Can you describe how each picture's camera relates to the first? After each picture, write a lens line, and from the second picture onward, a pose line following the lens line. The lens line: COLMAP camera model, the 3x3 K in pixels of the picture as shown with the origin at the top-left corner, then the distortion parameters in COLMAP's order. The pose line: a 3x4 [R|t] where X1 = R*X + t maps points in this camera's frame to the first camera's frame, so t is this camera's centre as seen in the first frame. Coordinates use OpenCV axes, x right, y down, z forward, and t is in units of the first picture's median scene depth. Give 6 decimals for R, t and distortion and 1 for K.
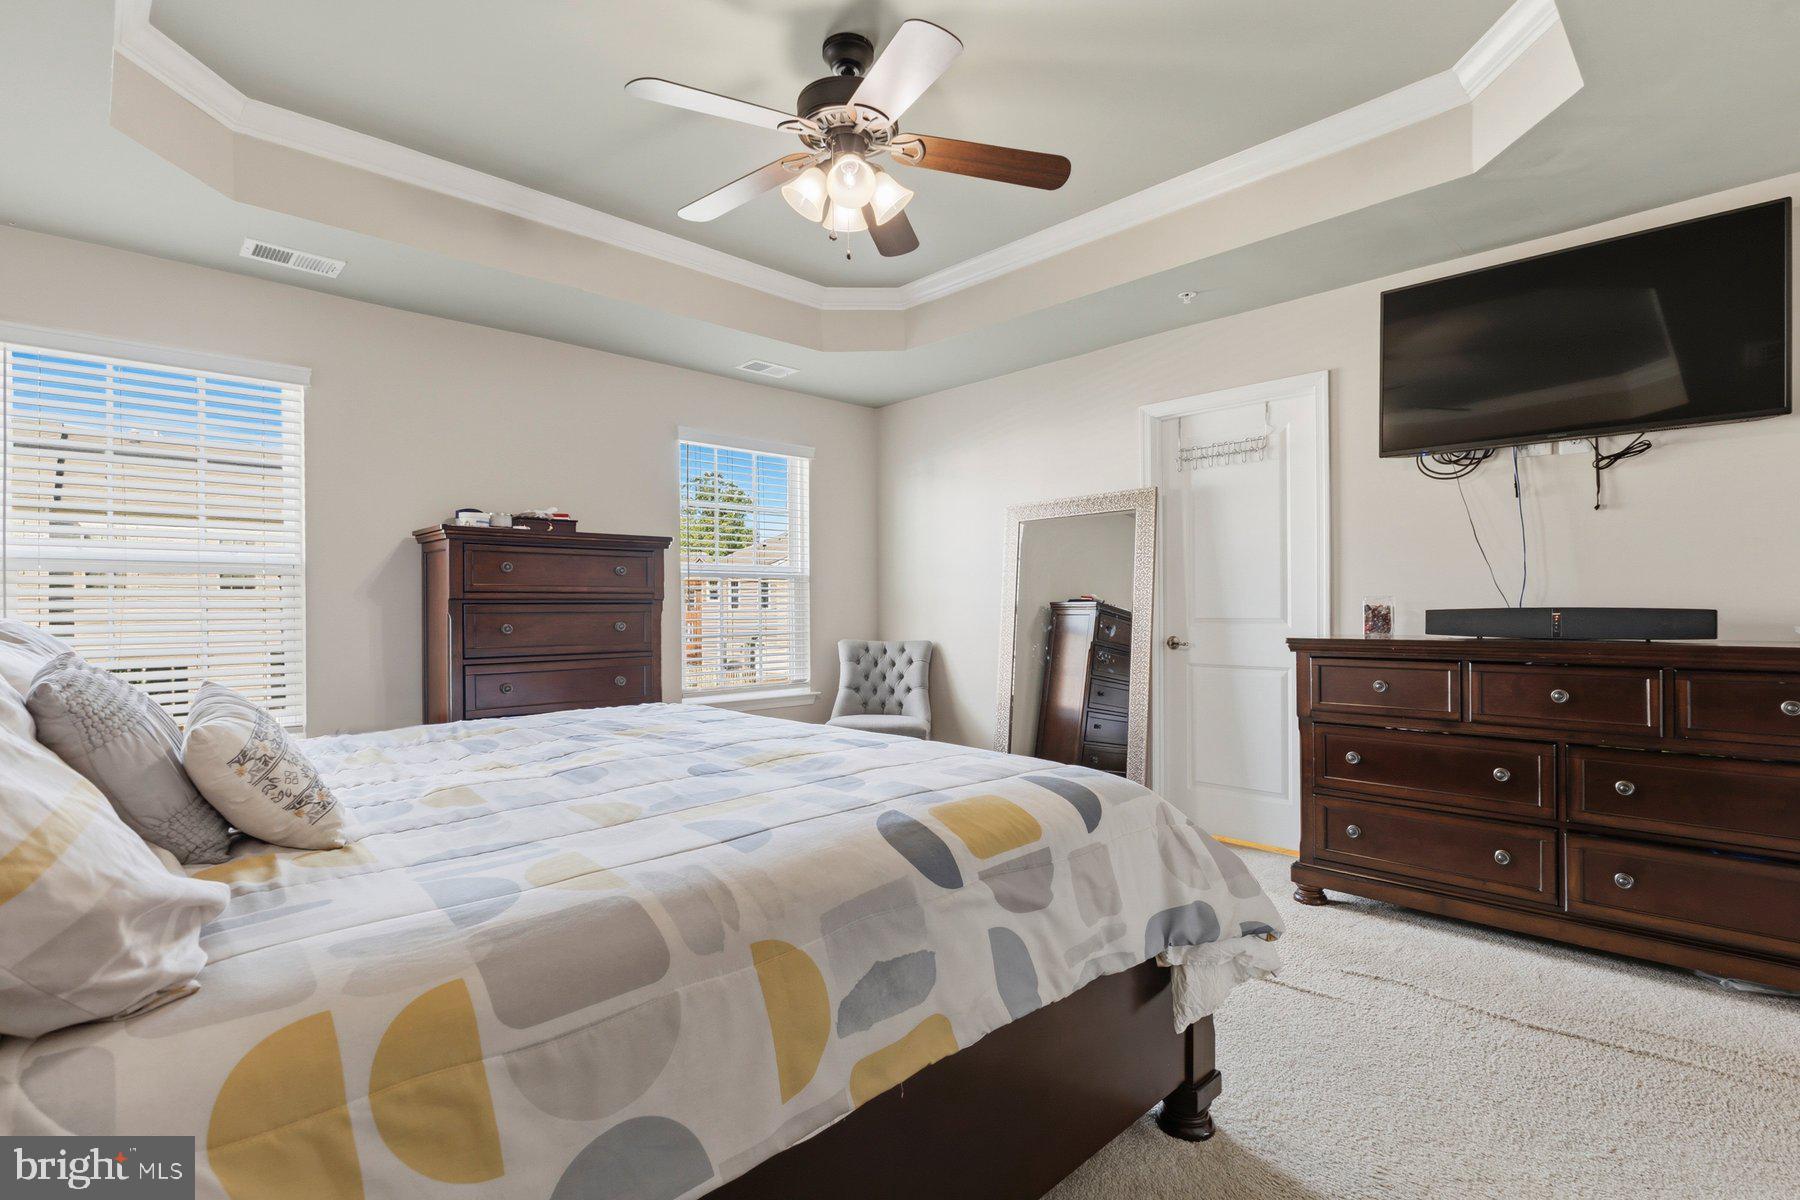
lens RADIAL K [[848.4, 0, 897.3], [0, 848.4, 607.9], [0, 0, 1]] dist [-0.001291, -0.000864]
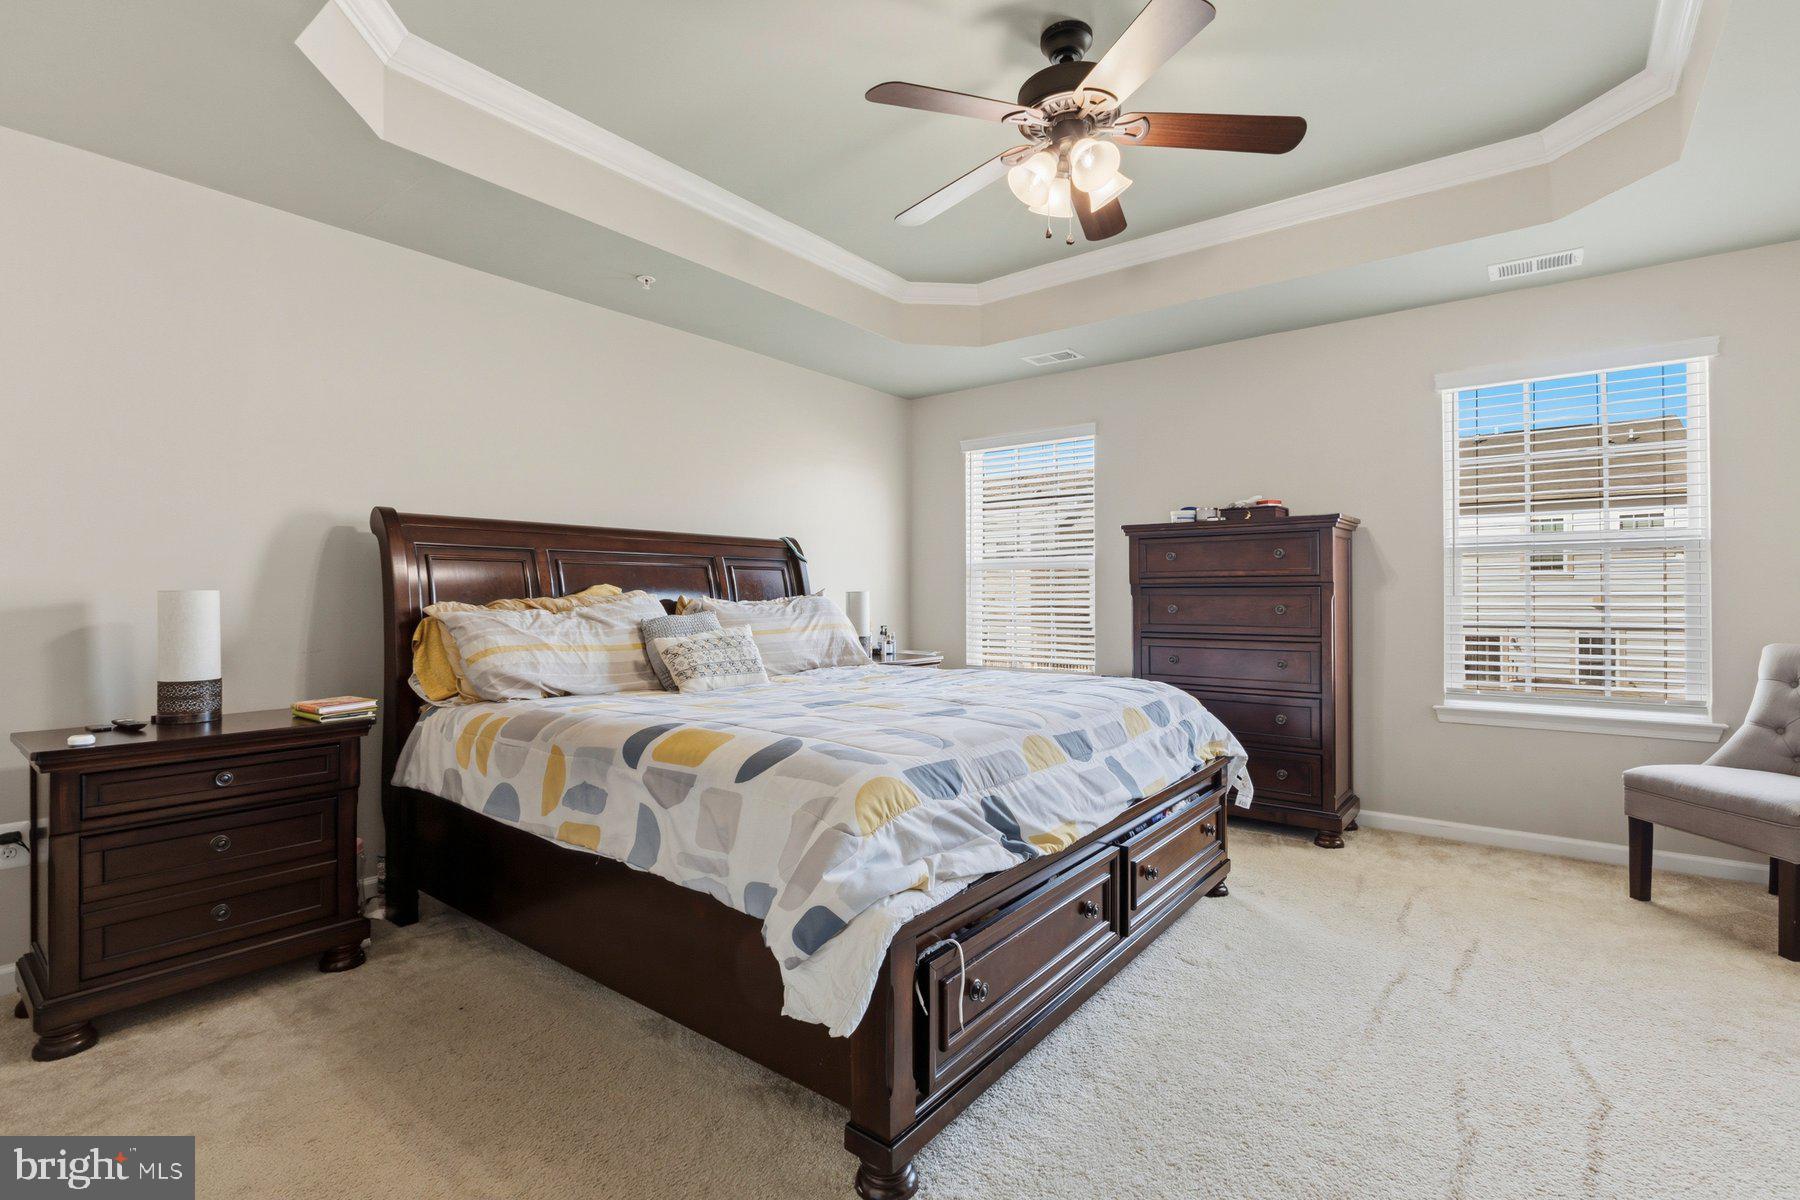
lens RADIAL K [[793.7, 0, 900.0], [0, 793.7, 600.0], [0, 0, 1]] dist [0.014188, -0.000166]
pose [[0.172436, 0.015629, -0.984897, 0.610311], [0.000163, 0.999874, 0.015895, -0.004267], [0.985021, -0.002901, 0.172411, 0.462248]]
